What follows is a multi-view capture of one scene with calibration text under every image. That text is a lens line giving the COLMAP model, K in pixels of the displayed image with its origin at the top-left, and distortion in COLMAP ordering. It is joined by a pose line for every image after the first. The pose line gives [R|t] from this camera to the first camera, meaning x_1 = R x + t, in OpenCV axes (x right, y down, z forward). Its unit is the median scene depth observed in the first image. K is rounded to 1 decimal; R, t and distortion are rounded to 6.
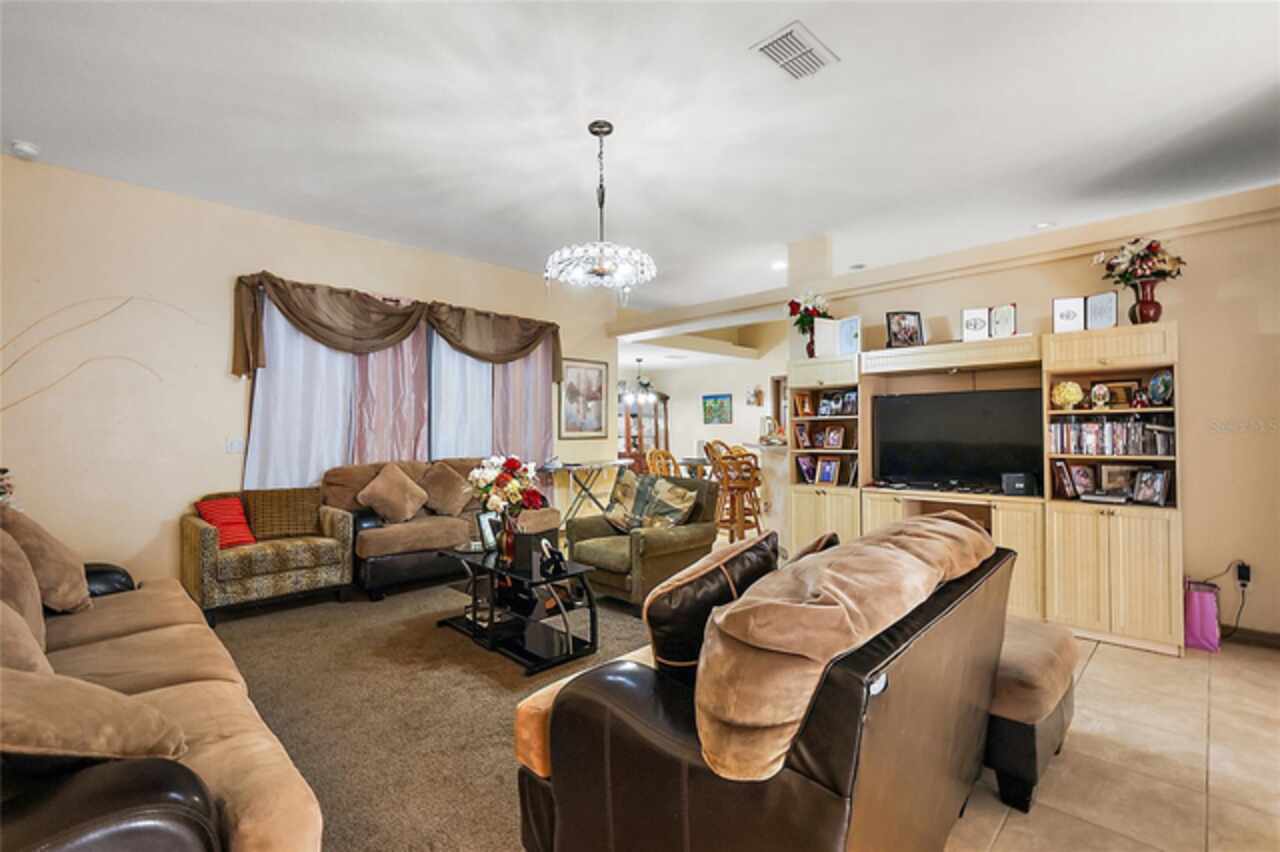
lens RADIAL K [[560.9, 0, 642.1], [0, 560.9, 429.1], [0, 0, 1]] dist [0.002958, -0.000538]
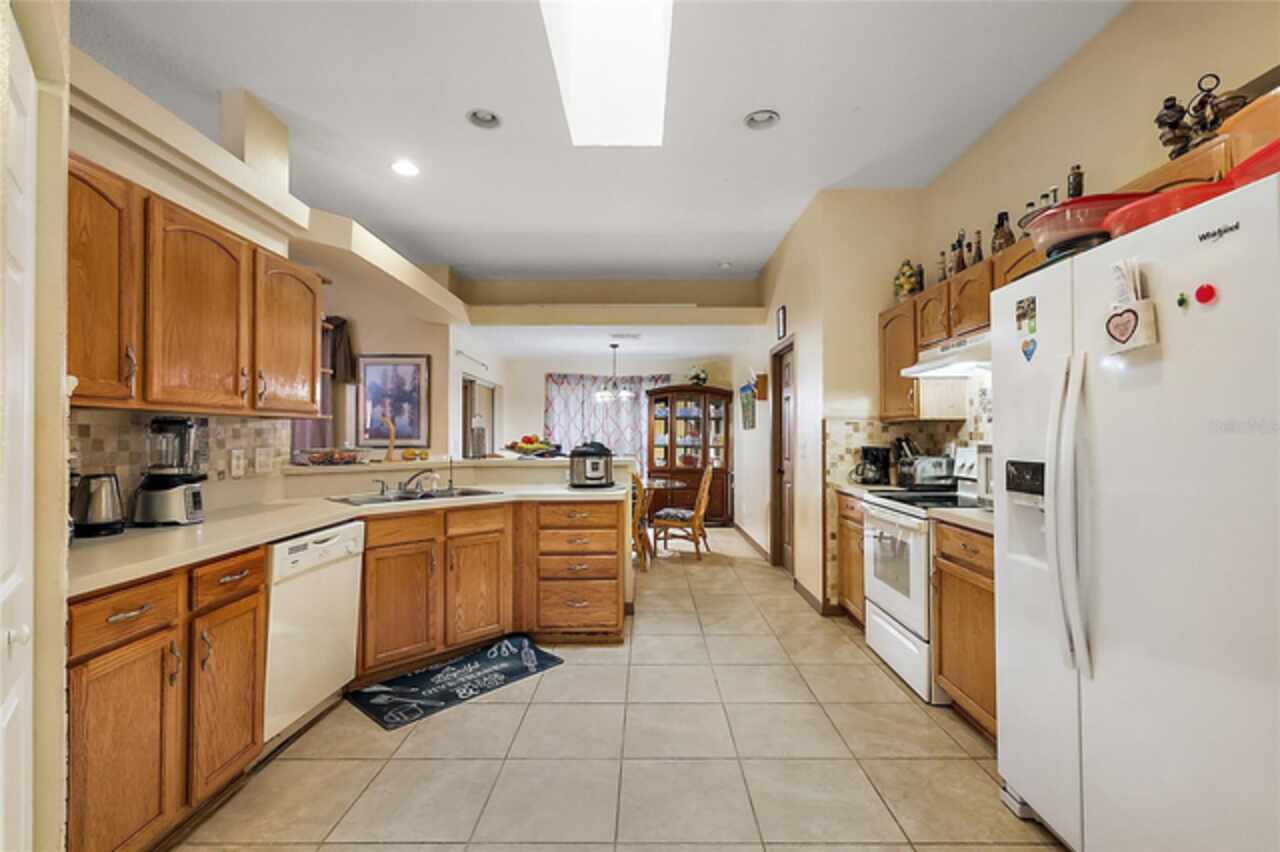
lens RADIAL K [[560.9, 0, 648.2], [0, 560.9, 419.7], [0, 0, 1]] dist [0.002958, -0.000538]
pose [[0.703538, -0.014126, -0.710517, 0.919040], [-0.004083, 0.999706, -0.023919, -0.007940], [0.710646, 0.019729, 0.703273, 0.819748]]
